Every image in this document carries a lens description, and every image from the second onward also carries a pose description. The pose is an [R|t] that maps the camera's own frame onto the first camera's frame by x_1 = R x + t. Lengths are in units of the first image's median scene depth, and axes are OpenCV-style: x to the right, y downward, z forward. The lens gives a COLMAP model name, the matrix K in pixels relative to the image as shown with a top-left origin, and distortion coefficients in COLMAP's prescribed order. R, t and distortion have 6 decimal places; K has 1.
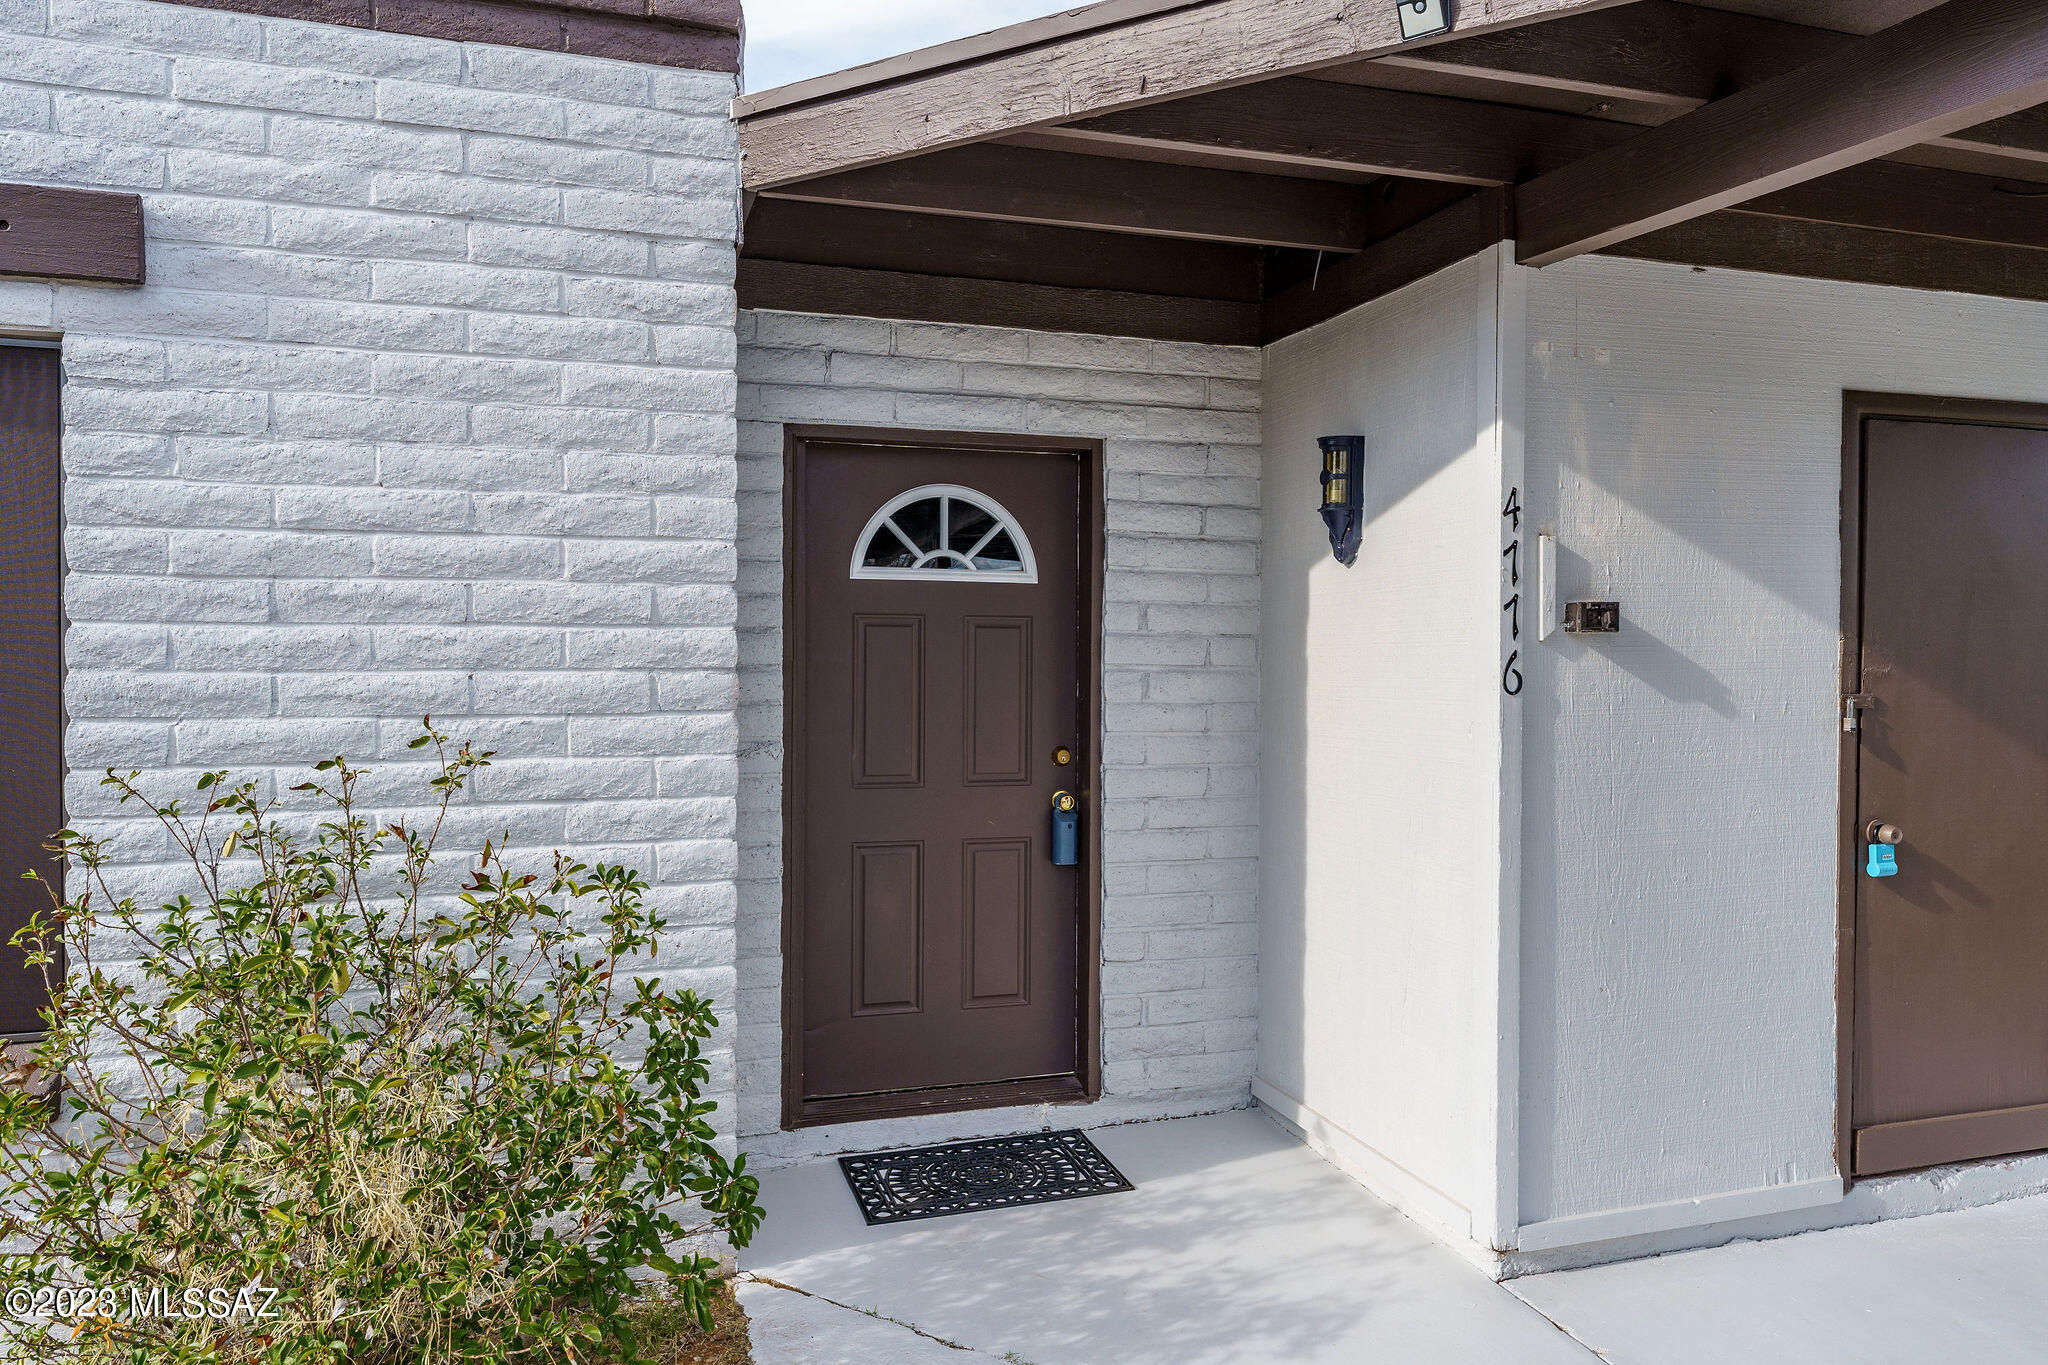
lens RADIAL K [[1380.5, 0, 1024.0], [0, 1380.5, 682.5], [0, 0, 1]] dist [-0.001023, -0.000538]
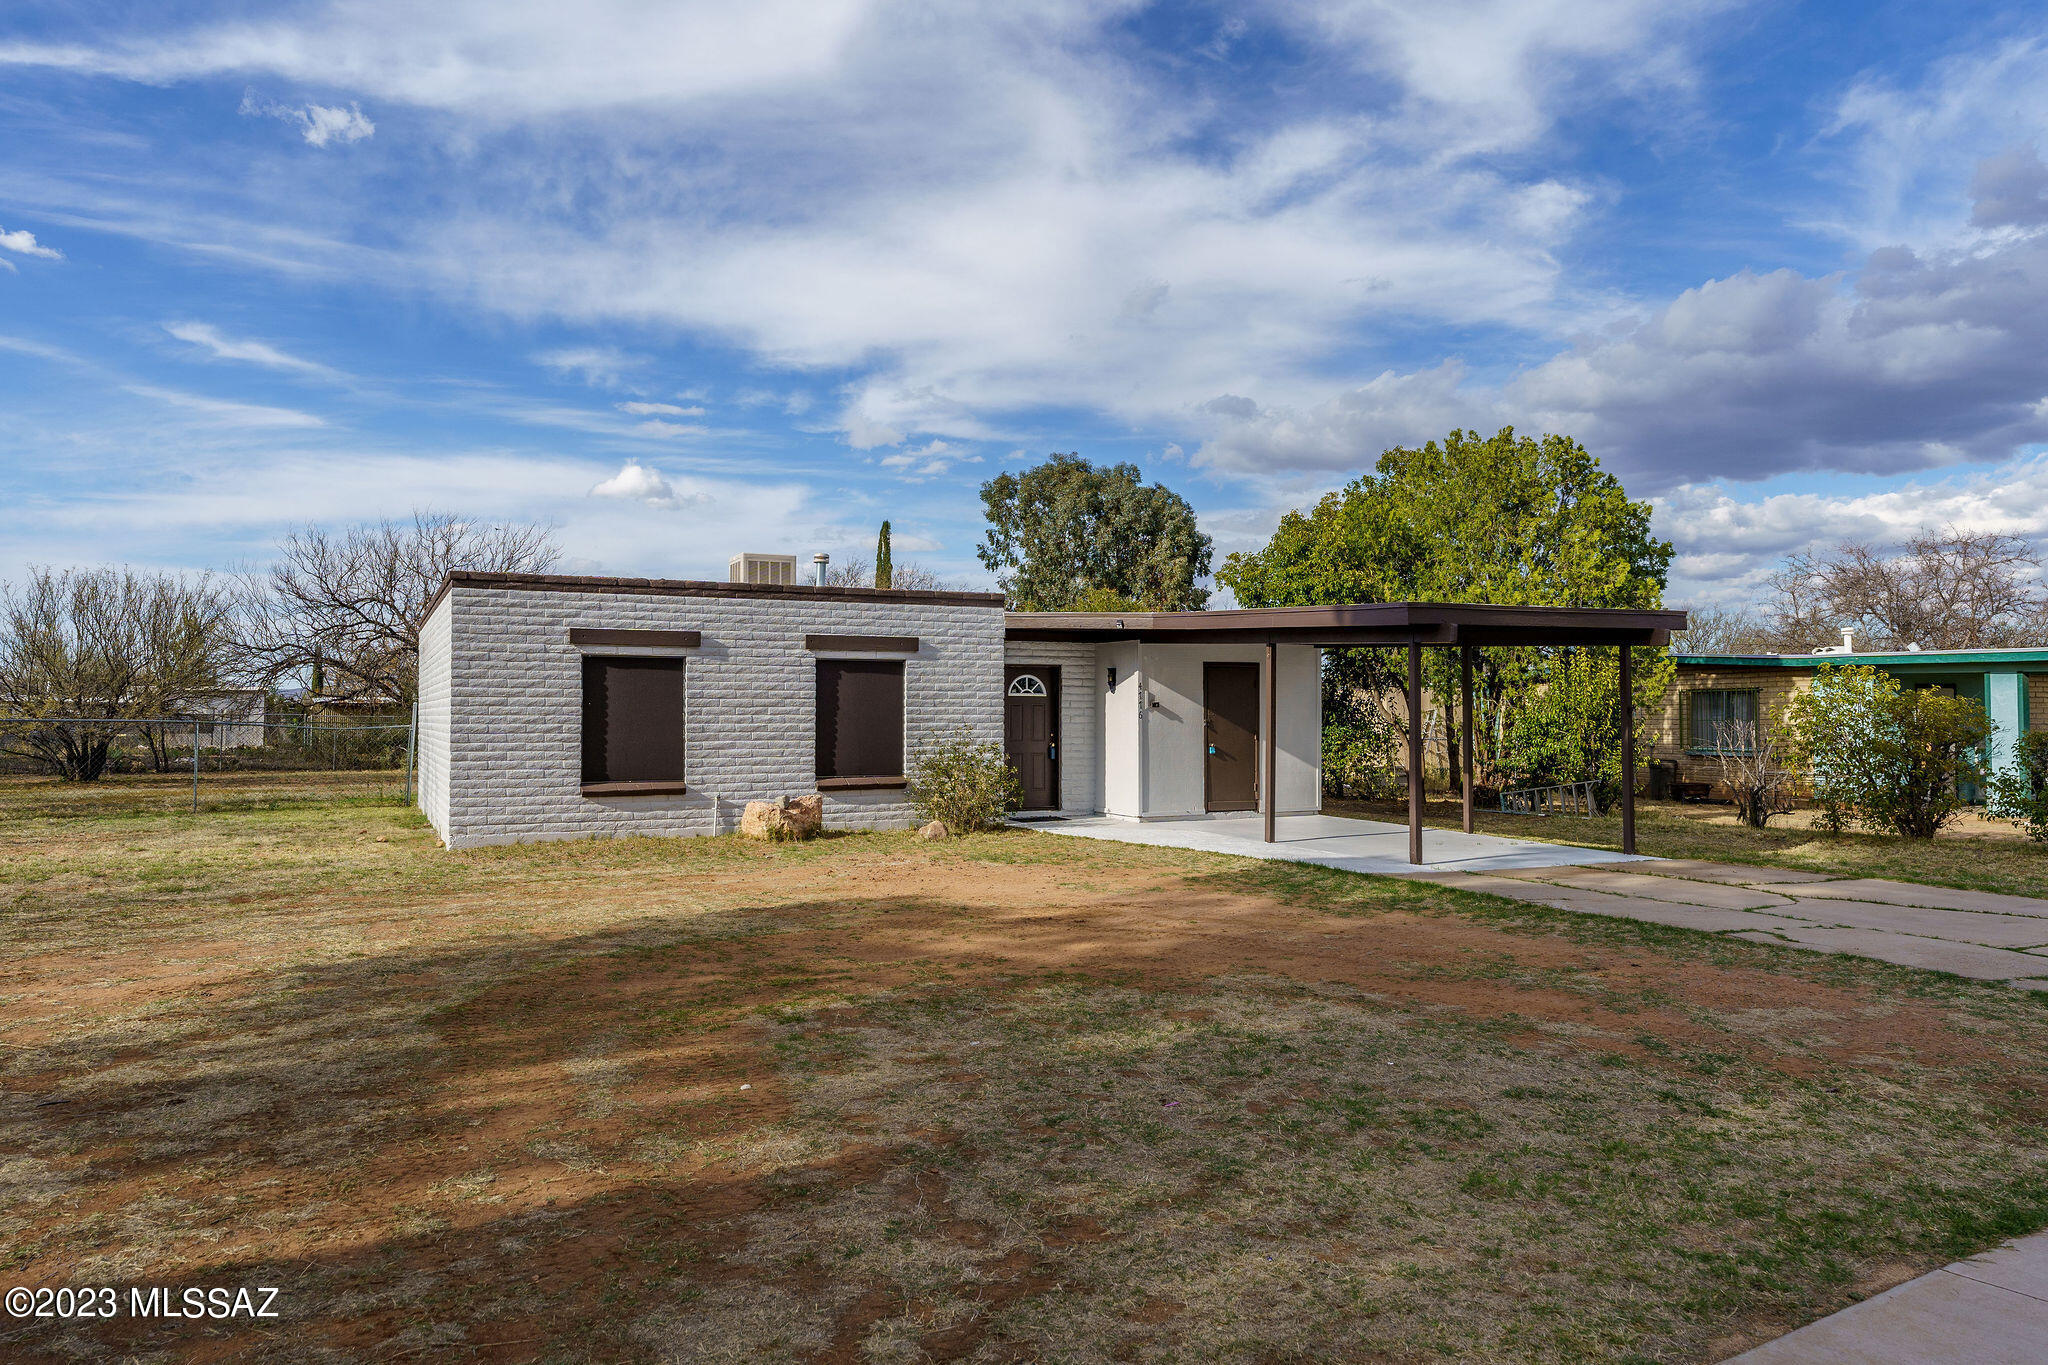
lens RADIAL K [[1365.6, 0, 1066.4], [0, 1365.6, 679.7], [0, 0, 1]] dist [-0.001509, -0.000972]
pose [[0.983953, -0.000054, 0.178430, -0.753372], [0.009067, 0.998723, -0.049694, 0.100041], [-0.178200, 0.050514, 0.982697, -3.542751]]
